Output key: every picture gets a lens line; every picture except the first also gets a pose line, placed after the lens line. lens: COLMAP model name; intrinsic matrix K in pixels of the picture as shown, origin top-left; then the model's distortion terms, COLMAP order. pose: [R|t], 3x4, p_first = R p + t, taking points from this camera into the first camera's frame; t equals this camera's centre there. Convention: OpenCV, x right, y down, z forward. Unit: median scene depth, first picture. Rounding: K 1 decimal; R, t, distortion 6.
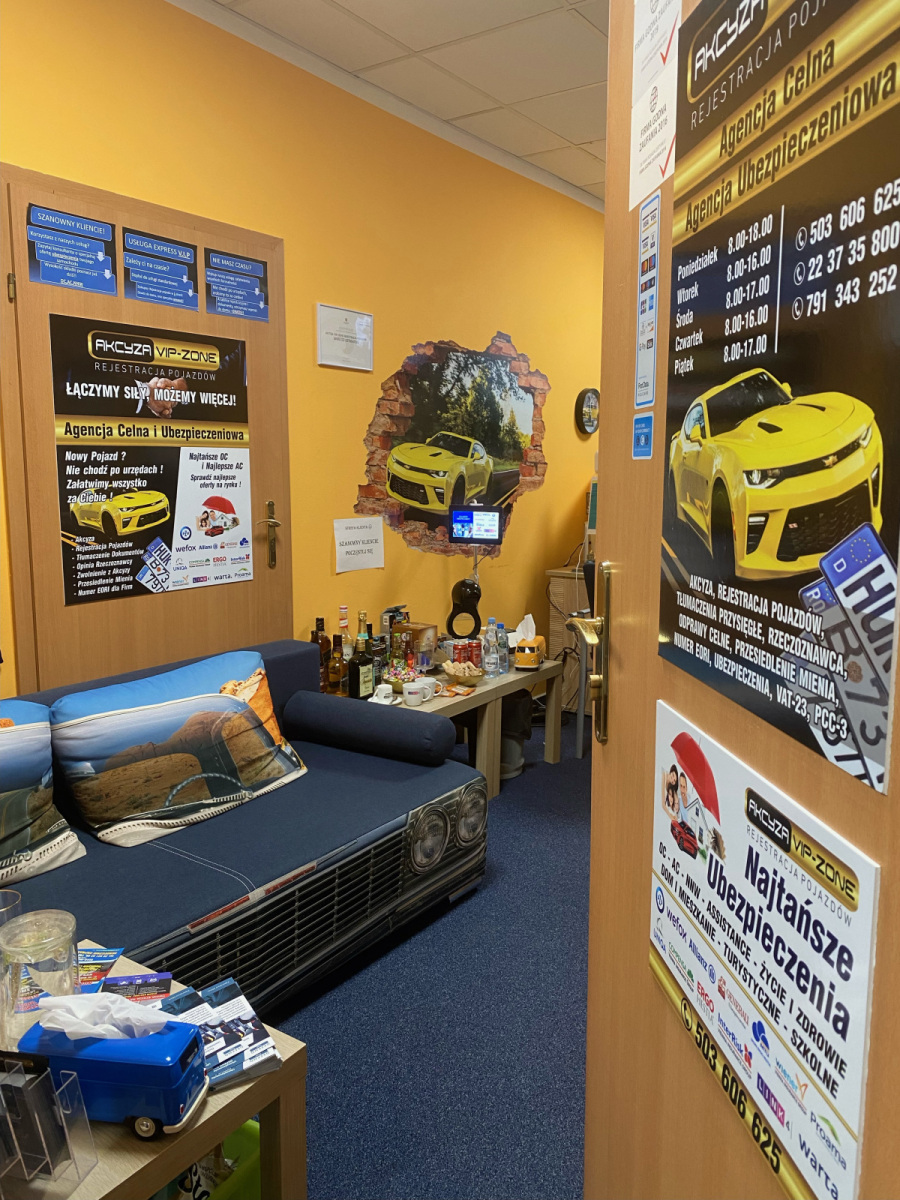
lens RADIAL K [[909.6, 0, 450.0], [0, 909.6, 600.0], [0, 0, 1]] dist [0.063826, -0.000053]
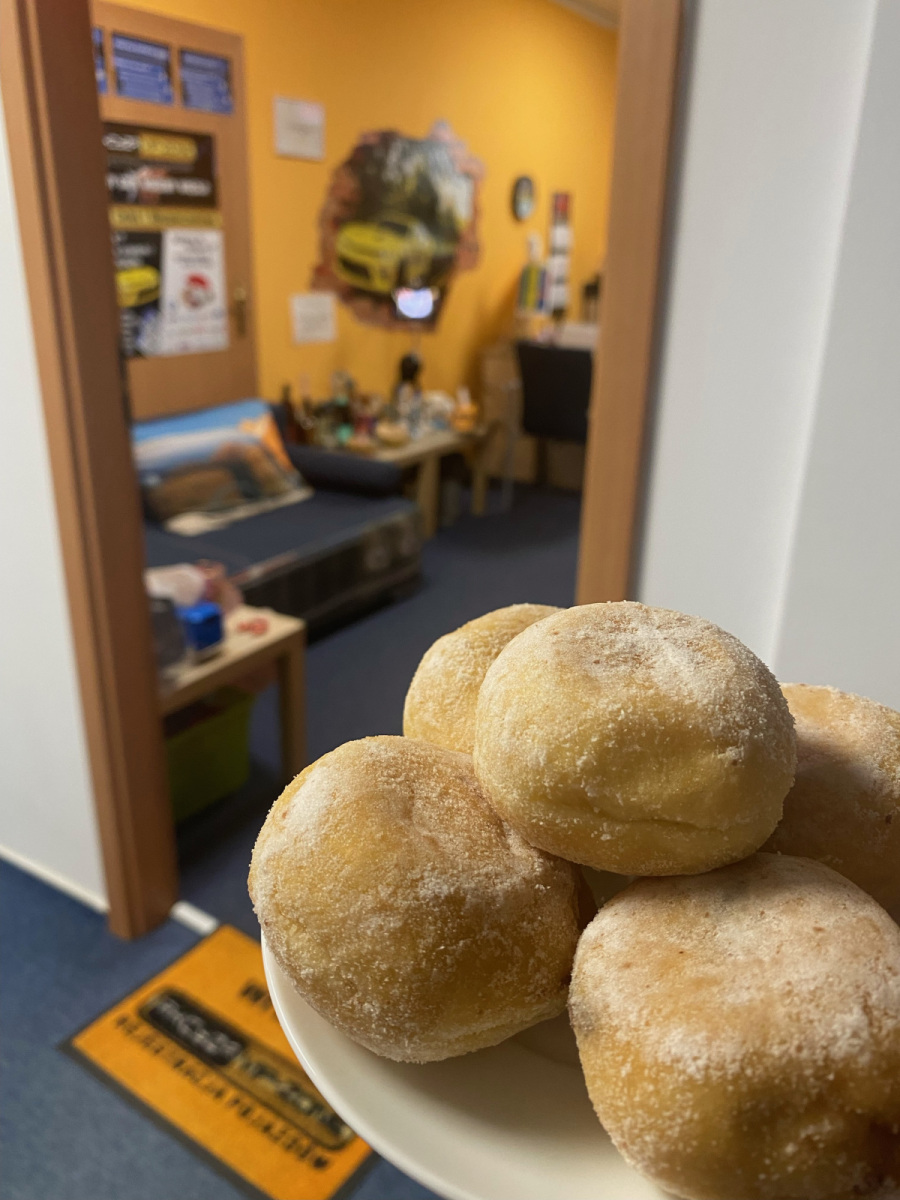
lens RADIAL K [[969.2, 0, 431.5], [0, 969.2, 620.2], [0, 0, 1]] dist [-0.014498, 0.005493]
pose [[0.999414, -0.003799, 0.034020, 0.005476], [-0.003766, 0.975590, 0.219569, 0.040860], [-0.034023, -0.219568, 0.975004, -0.281453]]
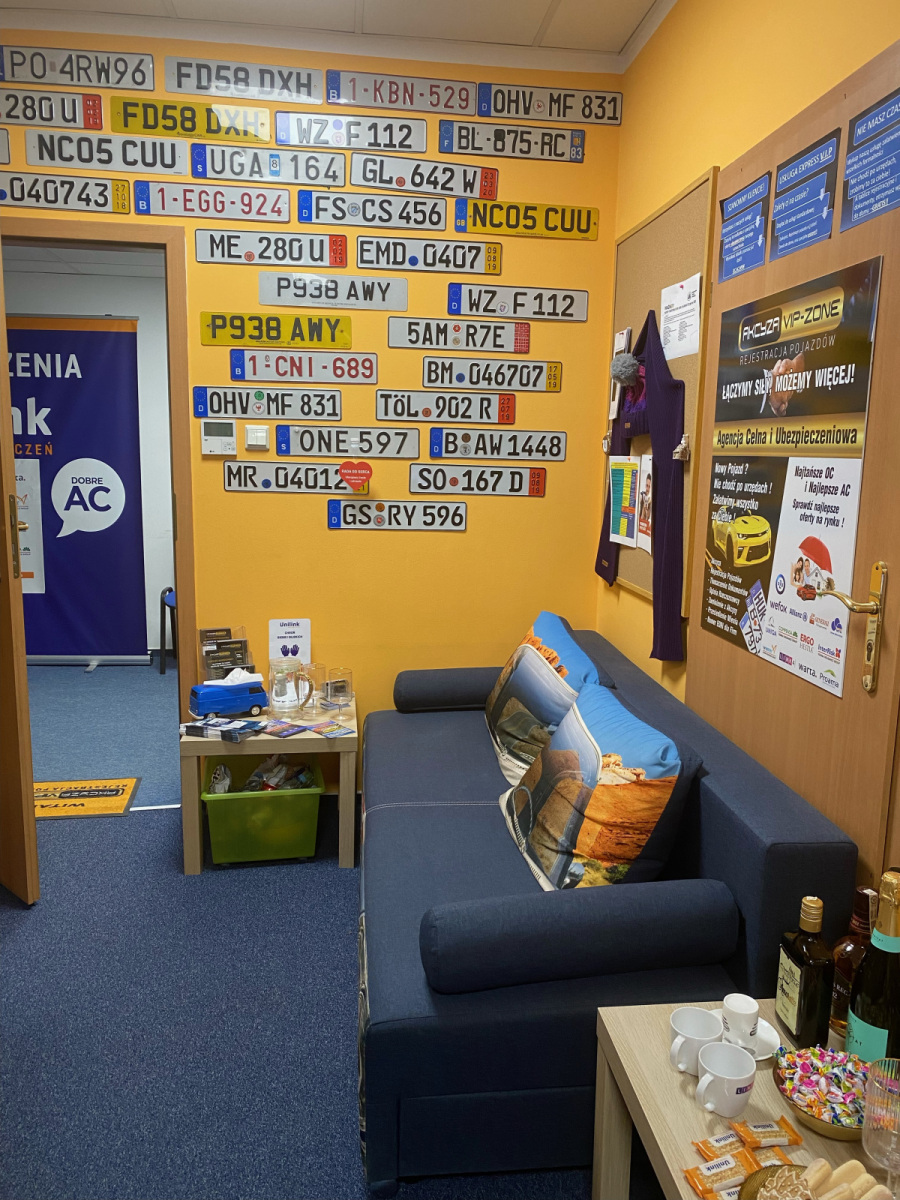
lens RADIAL K [[909.6, 0, 450.0], [0, 909.6, 600.0], [0, 0, 1]] dist [0.063826, -0.000053]
pose [[-0.720426, 0.097464, -0.686649, 0.291433], [-0.129076, 0.953934, 0.270829, -0.175680], [0.681414, 0.283743, -0.674659, 1.062550]]
